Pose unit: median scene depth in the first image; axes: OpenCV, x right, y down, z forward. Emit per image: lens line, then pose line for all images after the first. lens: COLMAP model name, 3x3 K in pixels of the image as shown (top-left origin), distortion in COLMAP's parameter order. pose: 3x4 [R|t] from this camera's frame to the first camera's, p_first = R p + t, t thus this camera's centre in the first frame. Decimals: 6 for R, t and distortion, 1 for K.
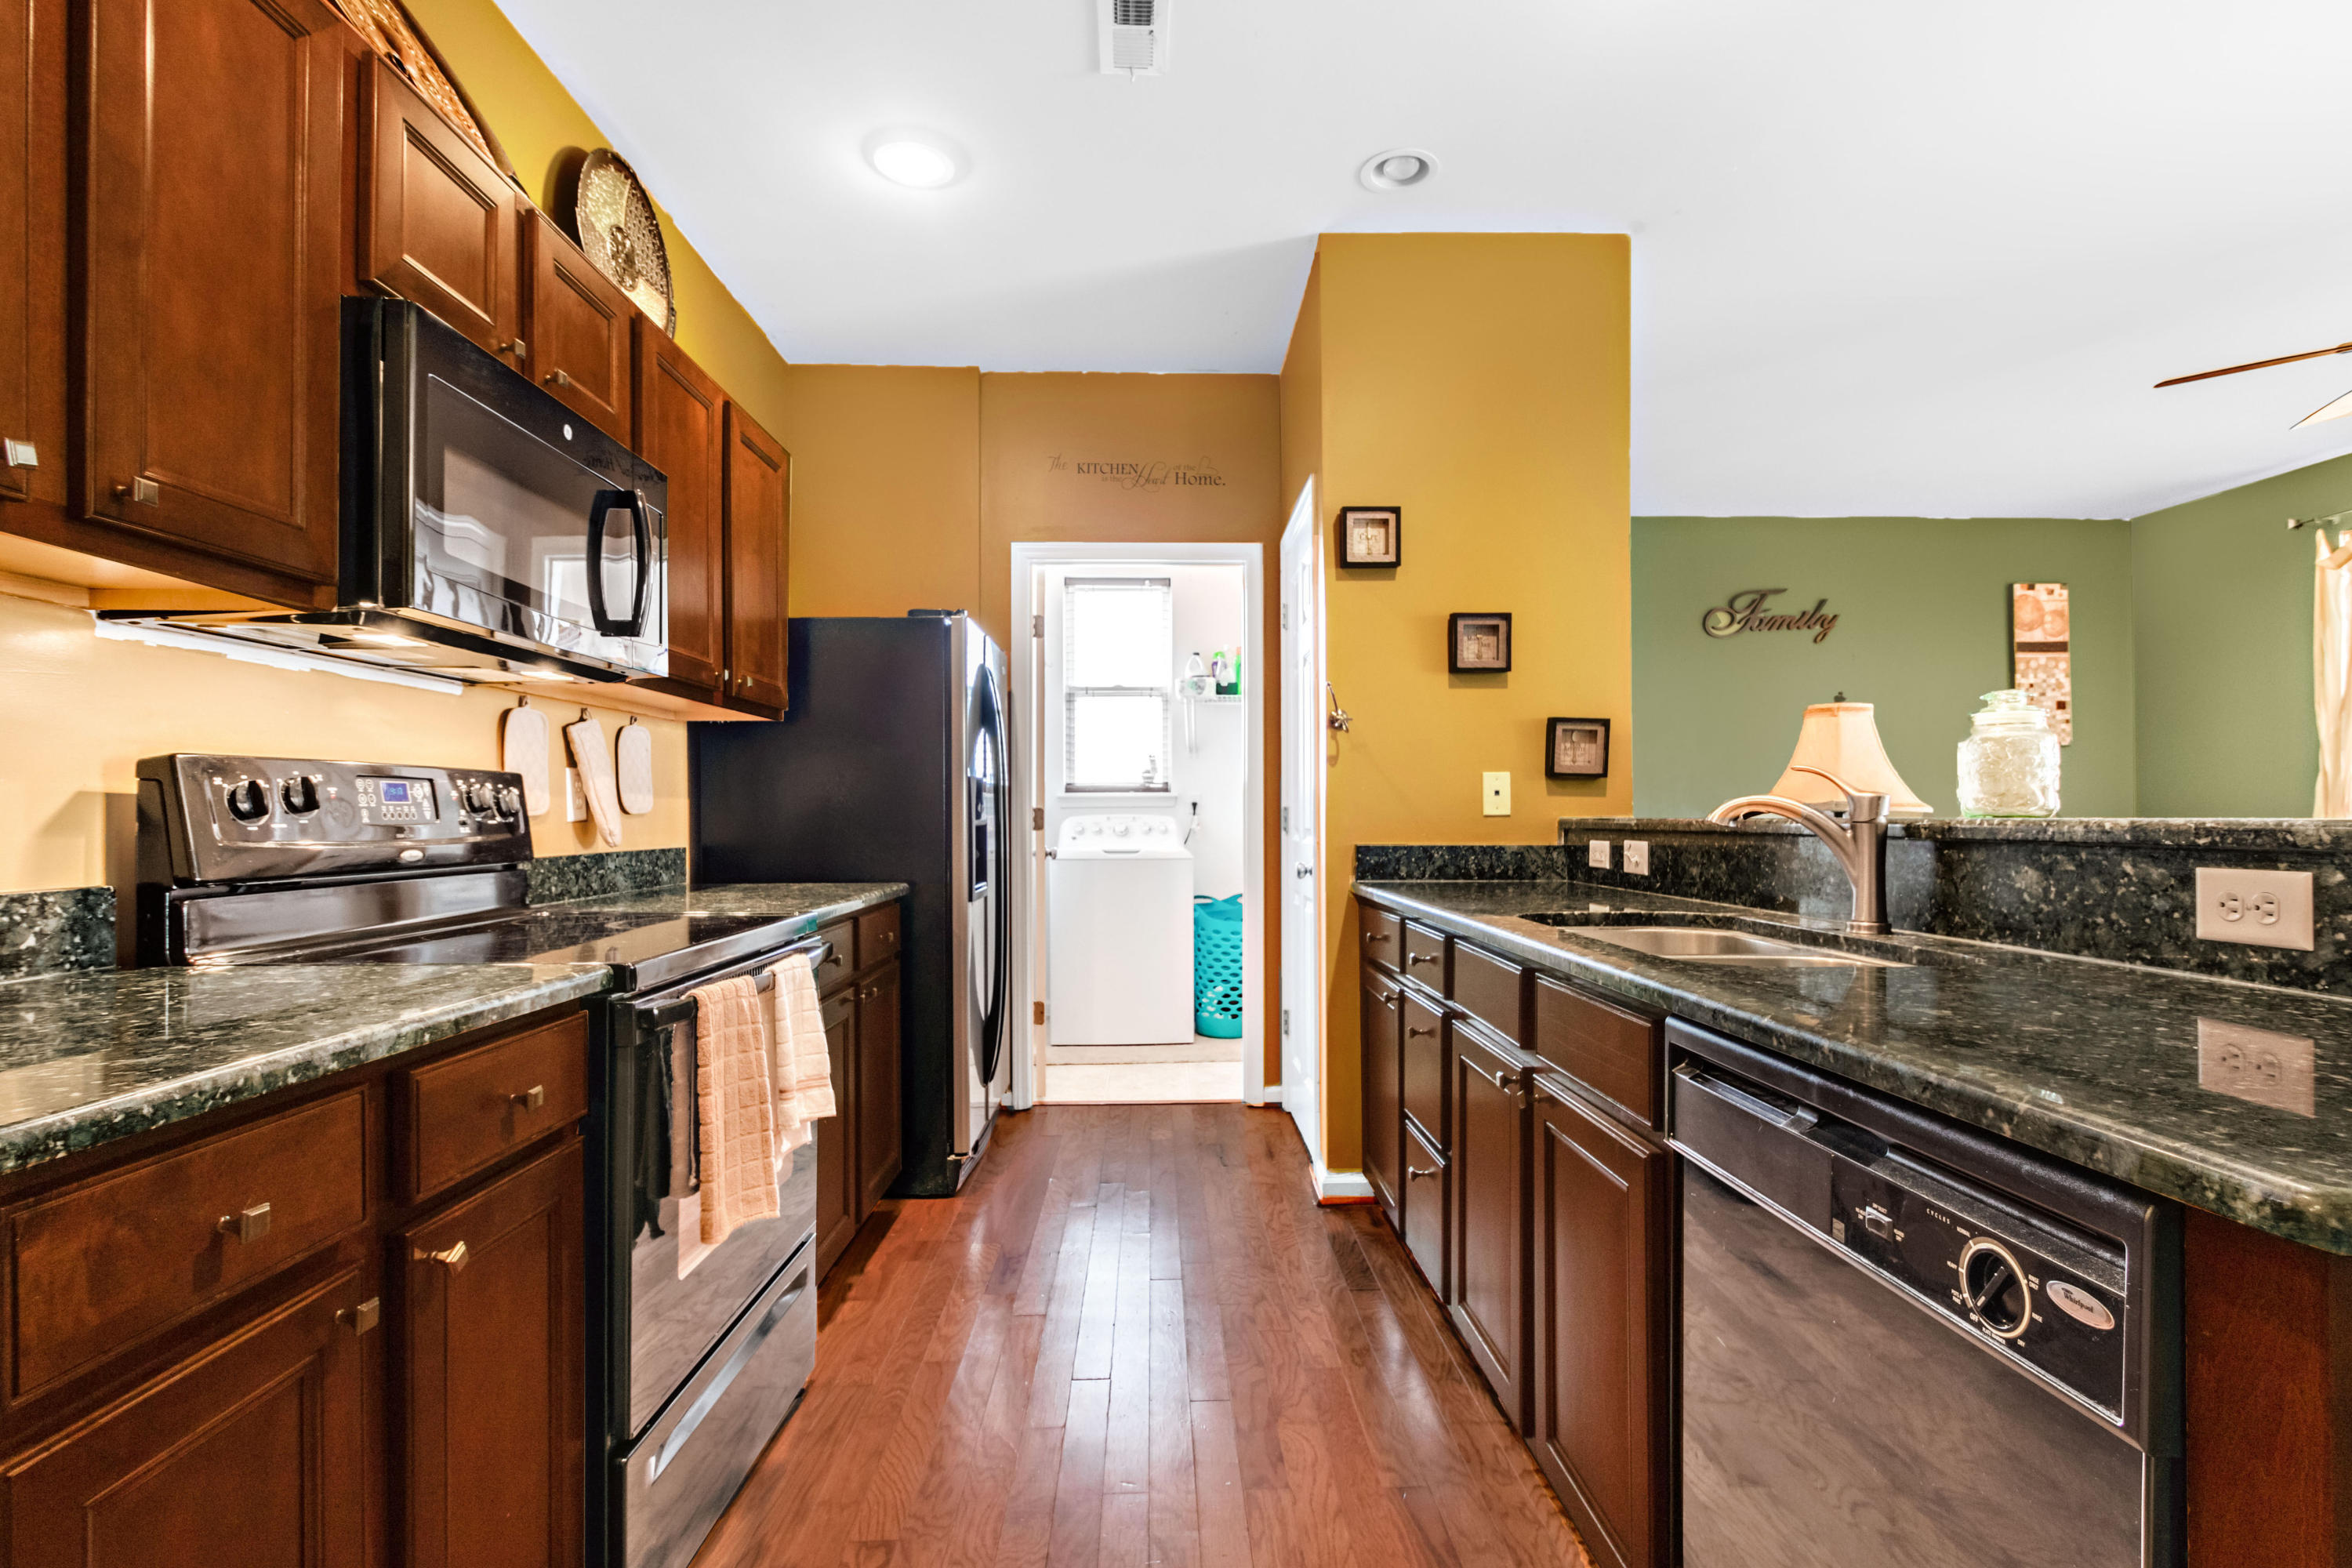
lens RADIAL K [[1075.6, 0, 1173.4], [0, 1075.6, 781.9], [0, 0, 1]] dist [-0.010265, -0.000060]
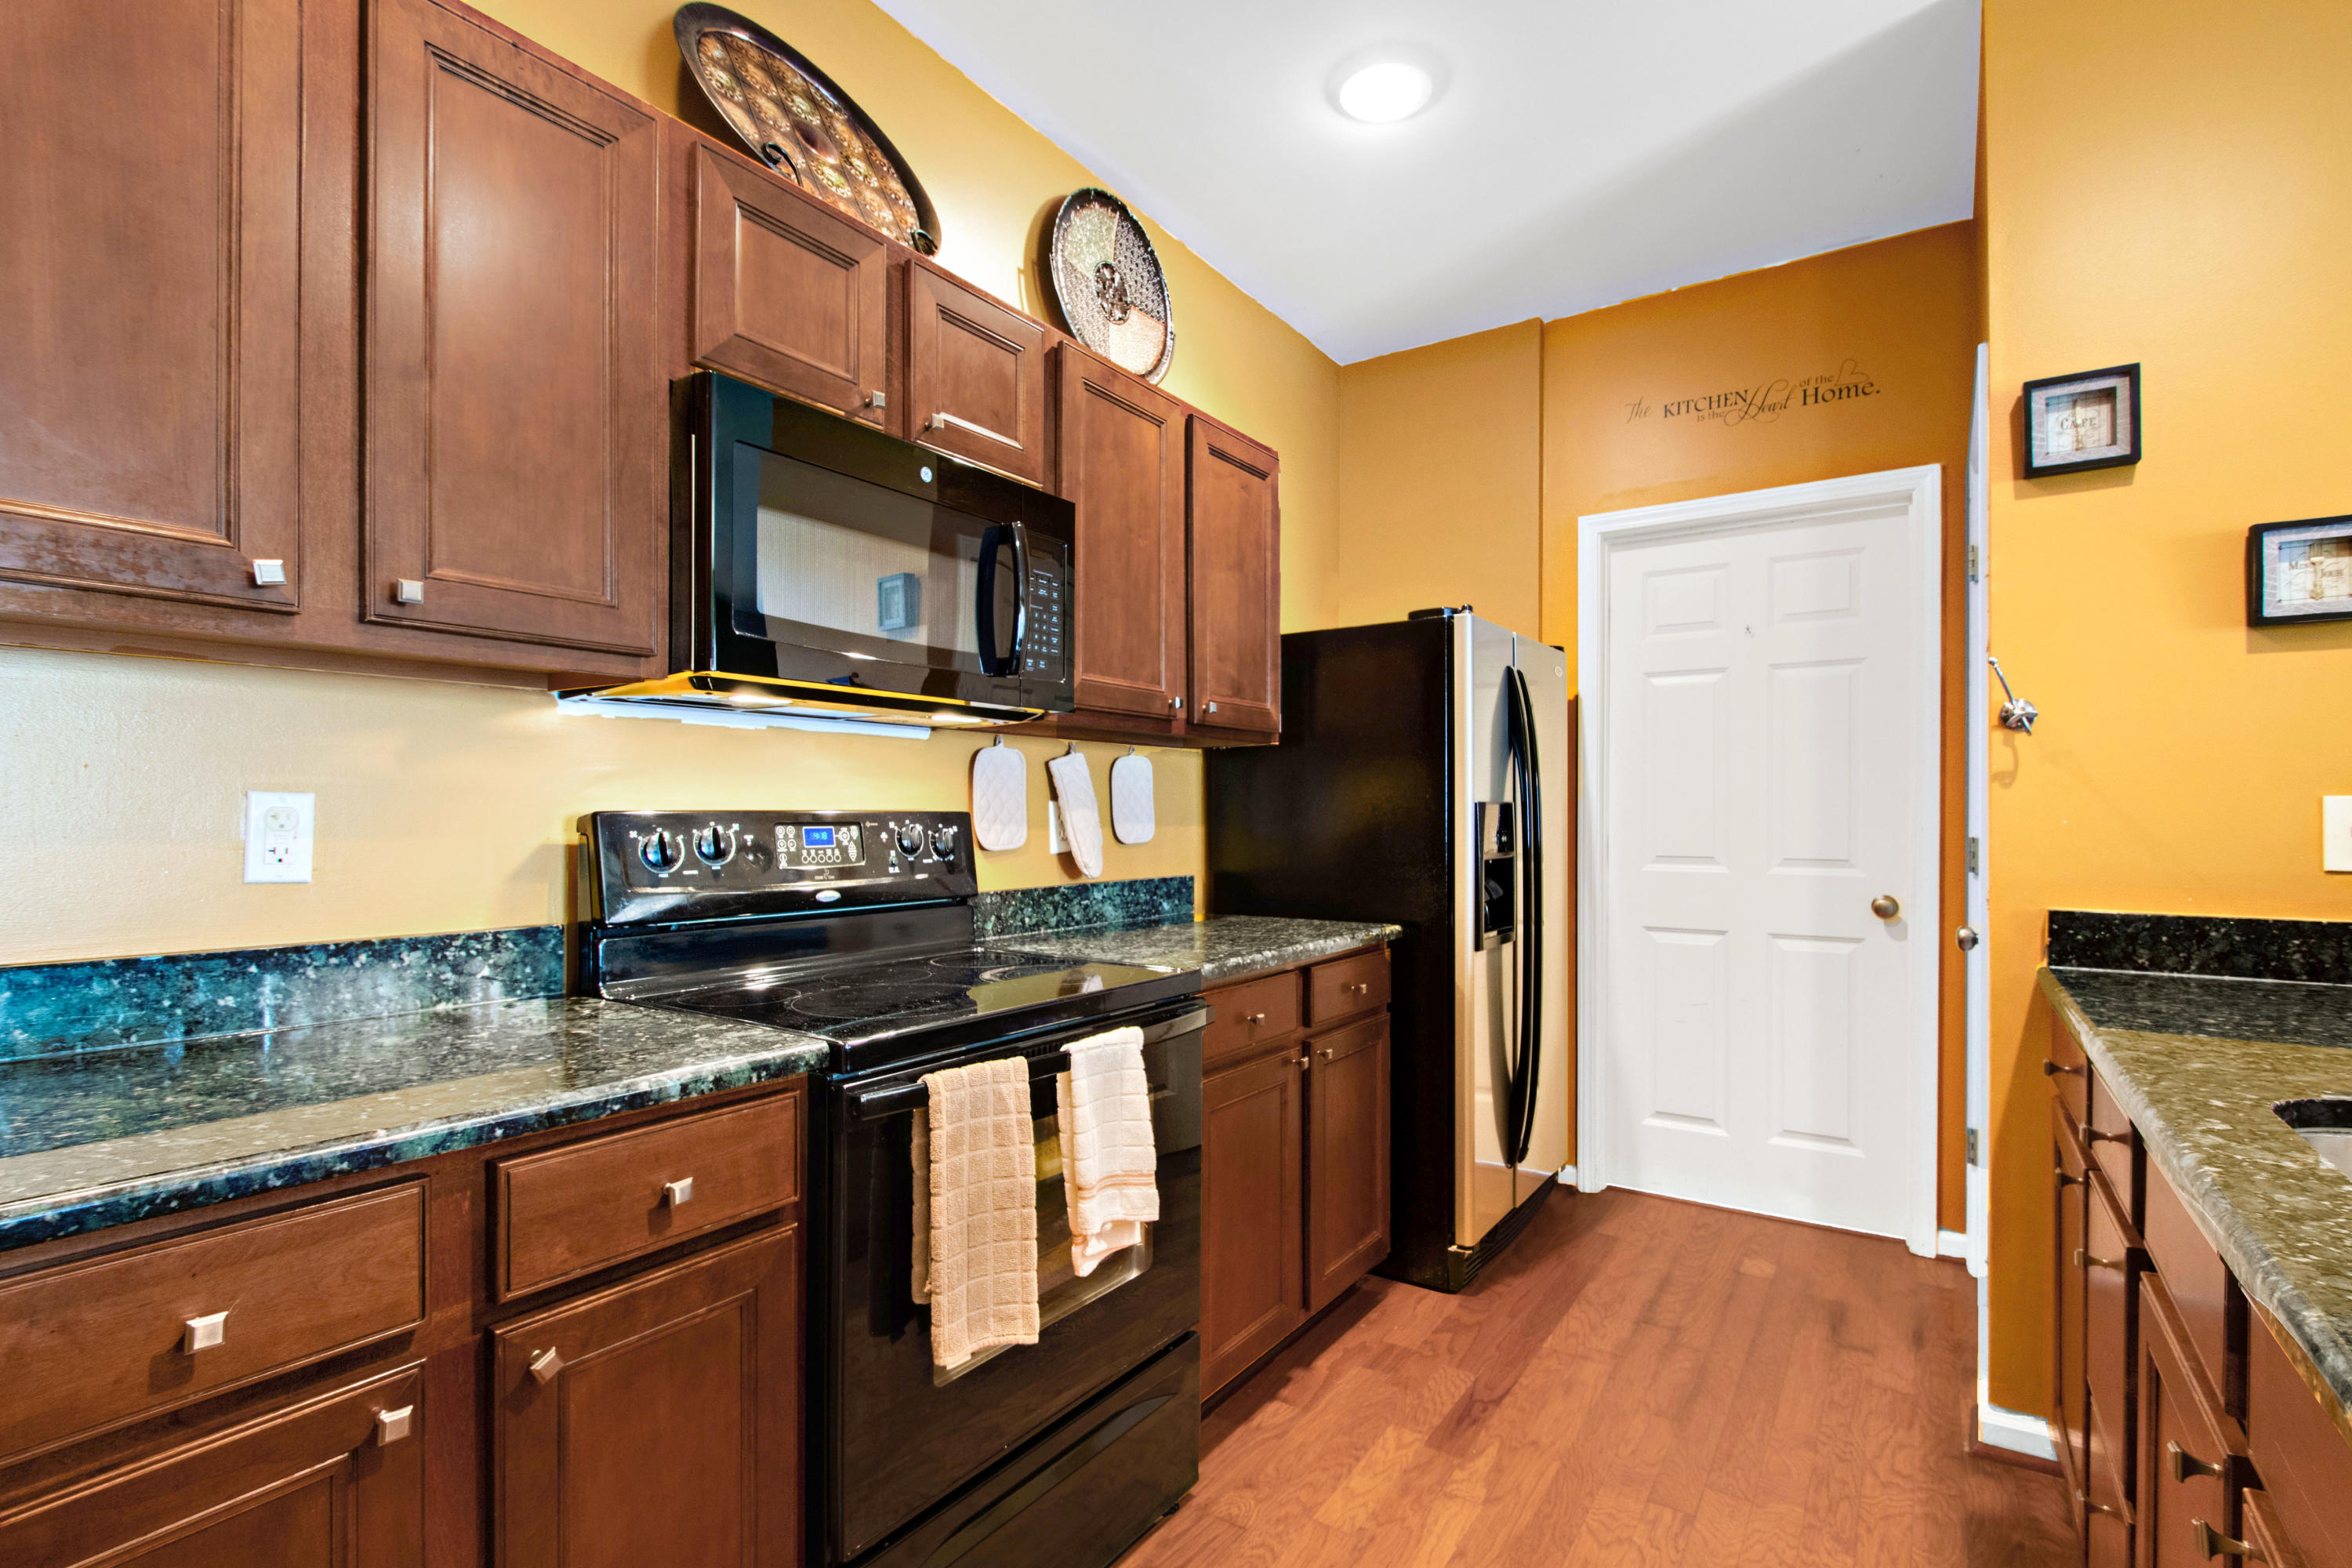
lens RADIAL K [[1075.6, 0, 1186.8], [0, 1075.6, 807.9], [0, 0, 1]] dist [-0.010265, -0.000060]
pose [[0.820430, -0.000508, -0.571746, 0.118349], [0.012484, 0.999777, 0.017024, -0.020078], [0.571610, -0.021105, 0.820254, 0.194196]]
